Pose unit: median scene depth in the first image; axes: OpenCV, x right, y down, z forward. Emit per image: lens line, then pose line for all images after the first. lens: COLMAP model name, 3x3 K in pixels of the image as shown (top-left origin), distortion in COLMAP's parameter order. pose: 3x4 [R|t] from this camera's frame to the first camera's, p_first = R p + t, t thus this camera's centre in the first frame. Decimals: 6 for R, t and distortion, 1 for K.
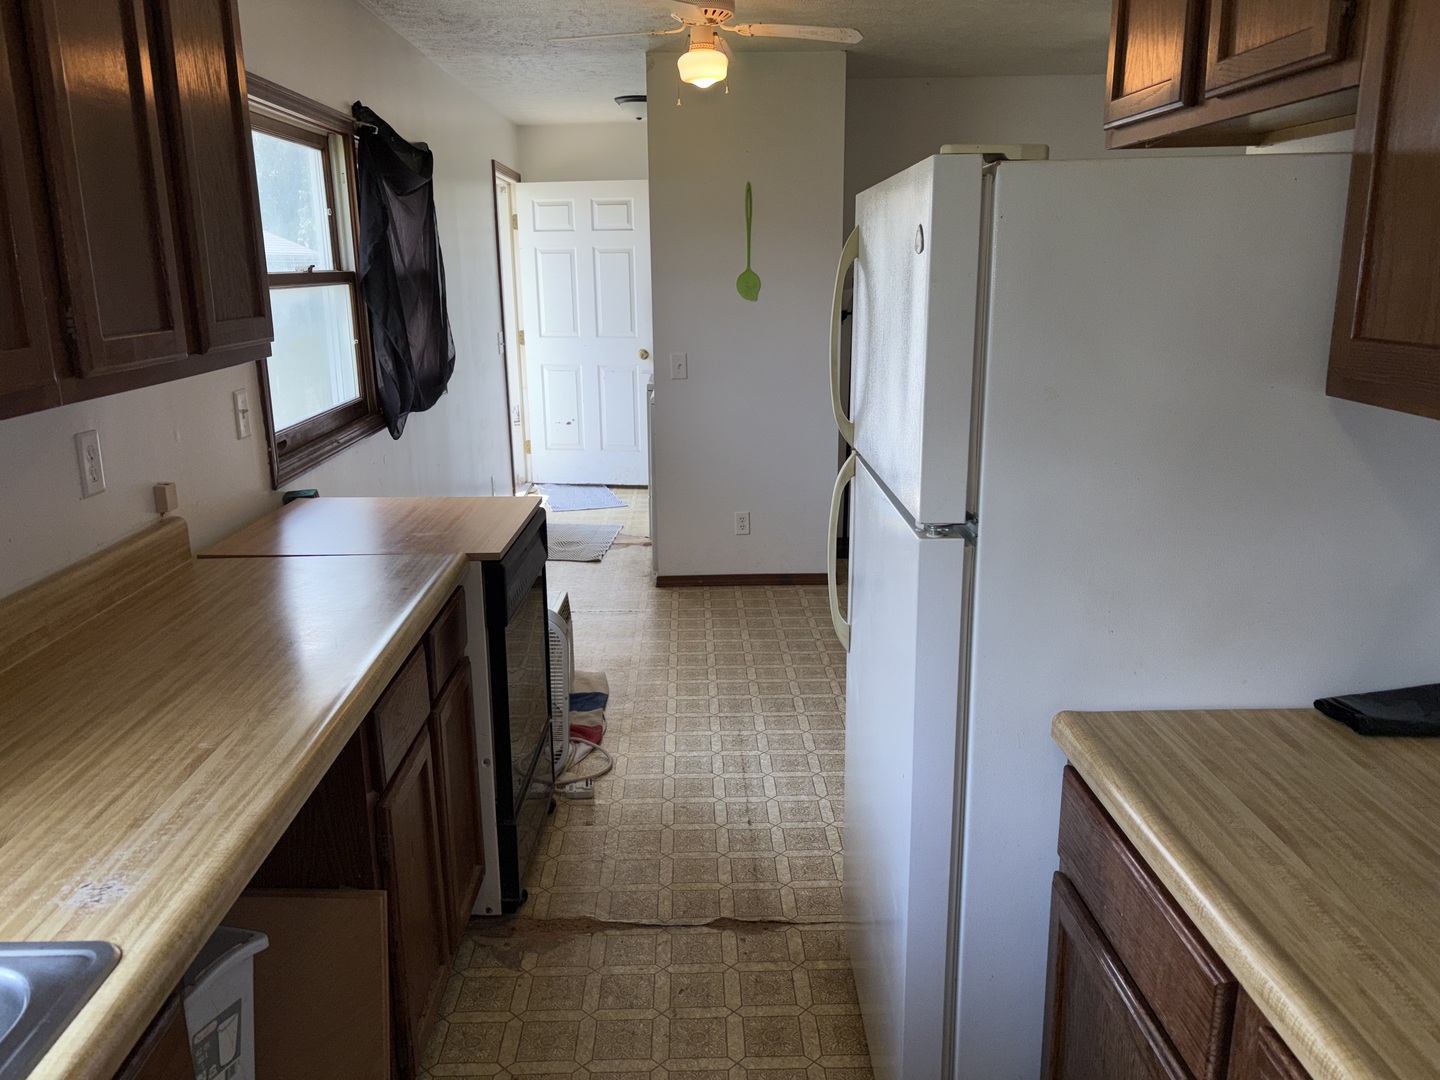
lens RADIAL K [[1099.5, 0, 707.9], [0, 1099.5, 541.3], [0, 0, 1]] dist [0.069876, -0.076818]
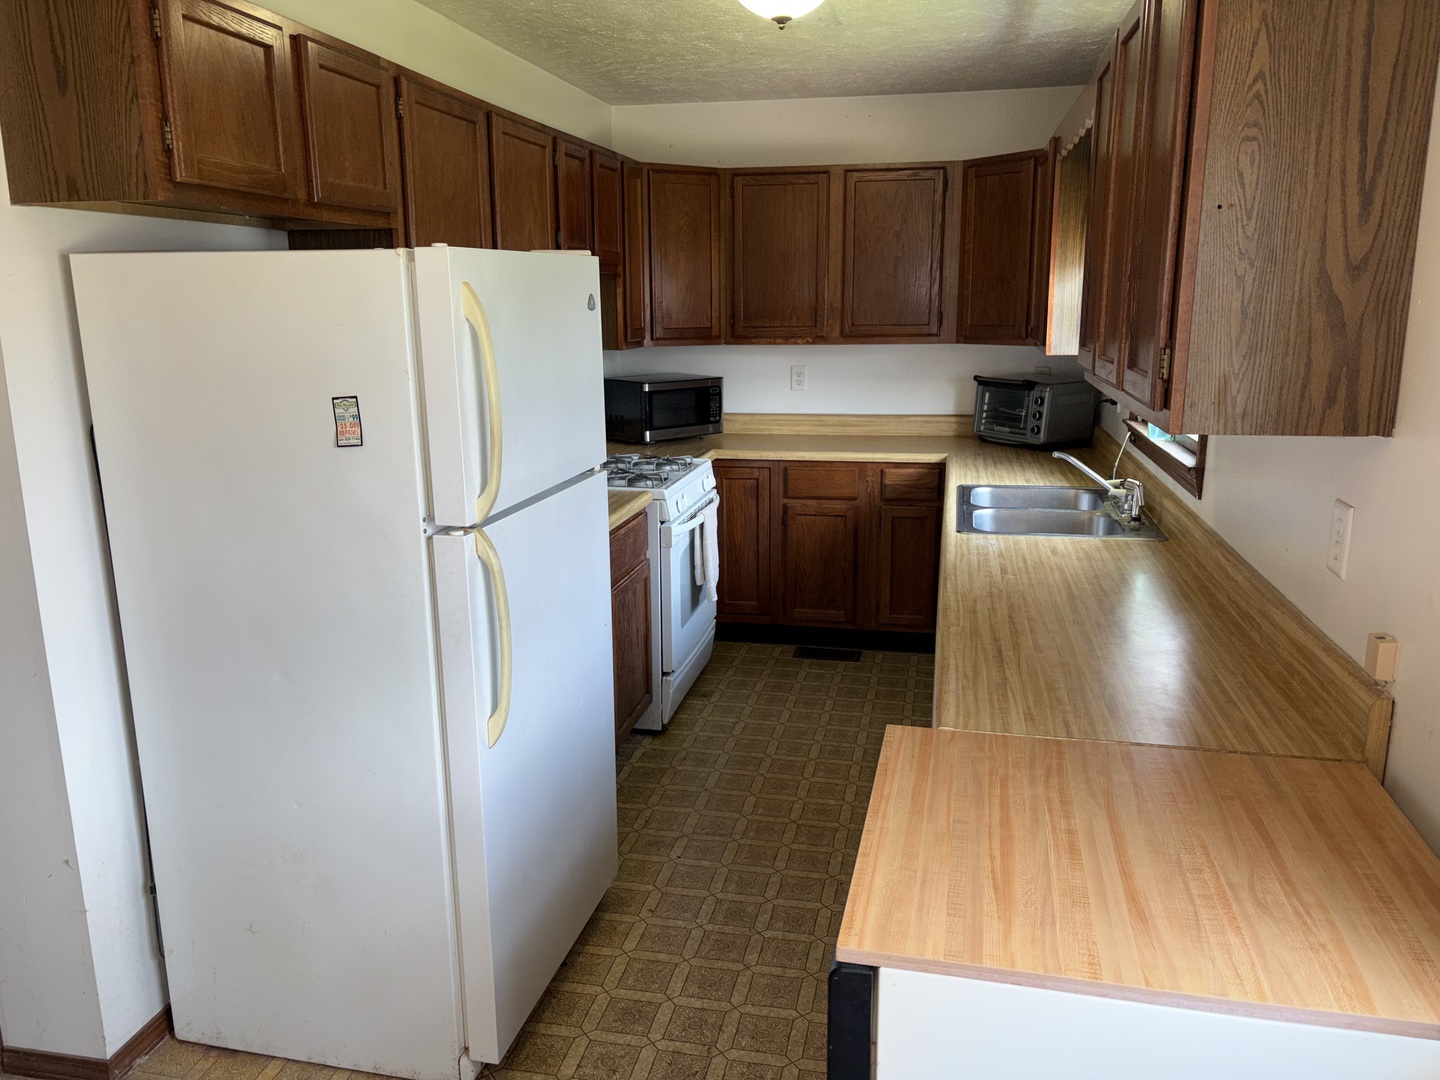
lens RADIAL K [[1099.5, 0, 707.9], [0, 1099.5, 541.3], [0, 0, 1]] dist [0.069876, -0.076818]
pose [[-0.972161, -0.030706, 0.232294, -0.267923], [0.077437, 0.893569, 0.442196, -0.469671], [-0.221149, 0.447874, -0.866316, 1.789367]]
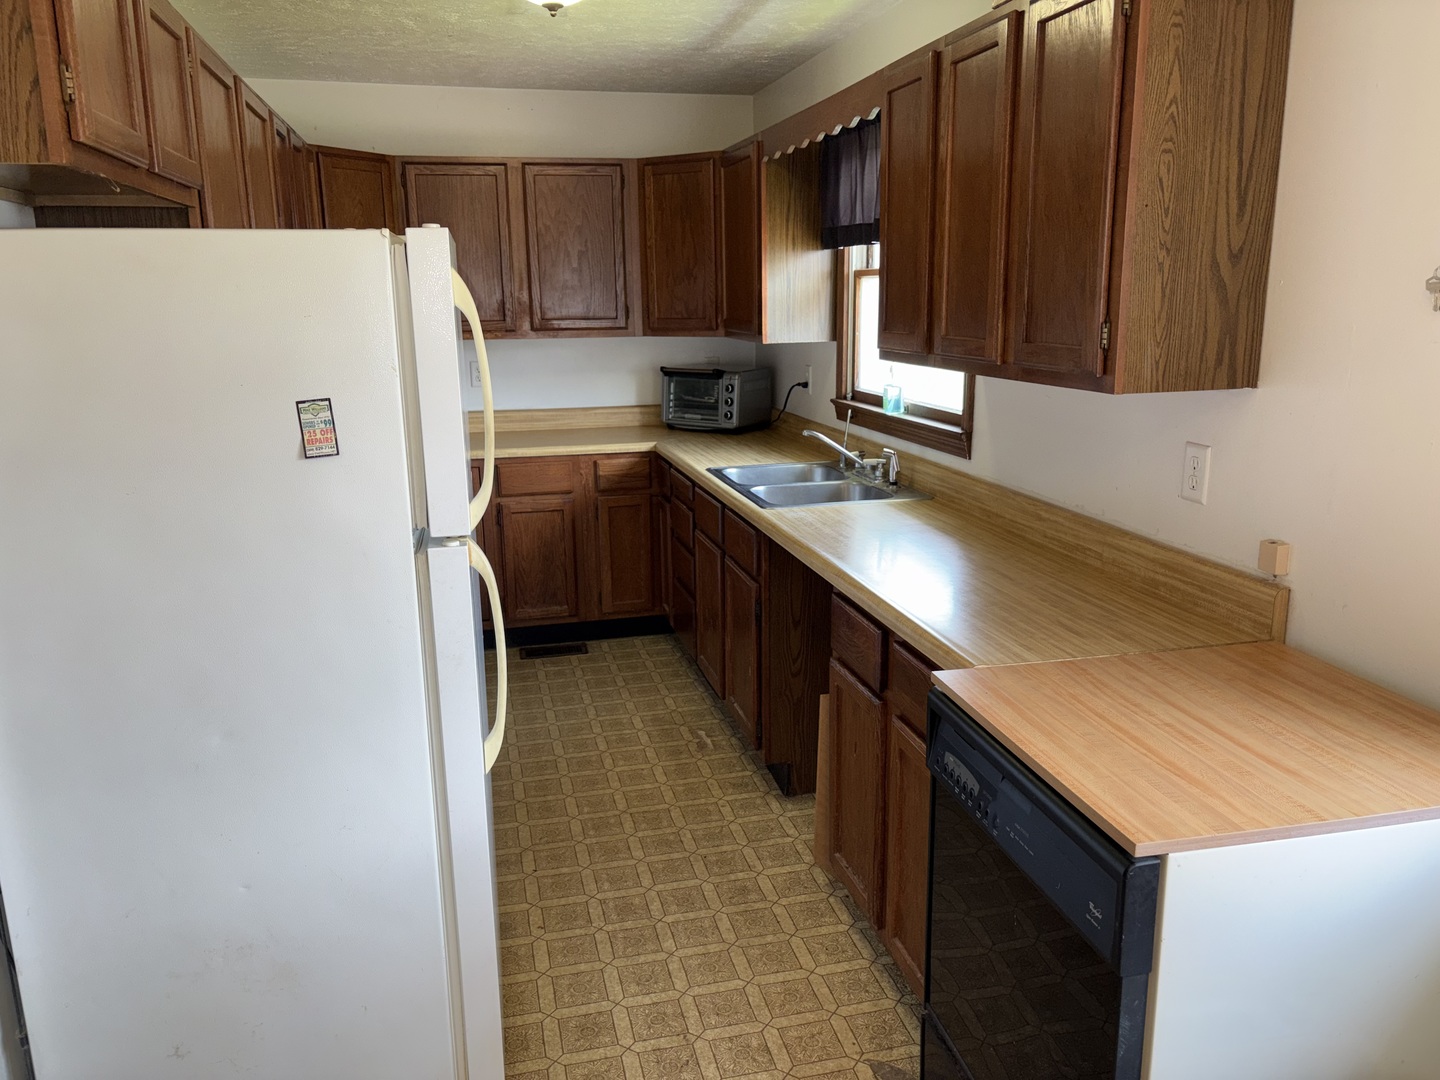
lens RADIAL K [[1102.0, 0, 720.0], [0, 1102.0, 540.0], [0, 0, 1]] dist [0.080375, -0.081036]
pose [[-0.976507, 0.073038, -0.202732, 0.121031], [-0.027215, 0.891474, 0.452254, -0.473515], [0.213762, 0.447147, -0.868542, 1.808208]]
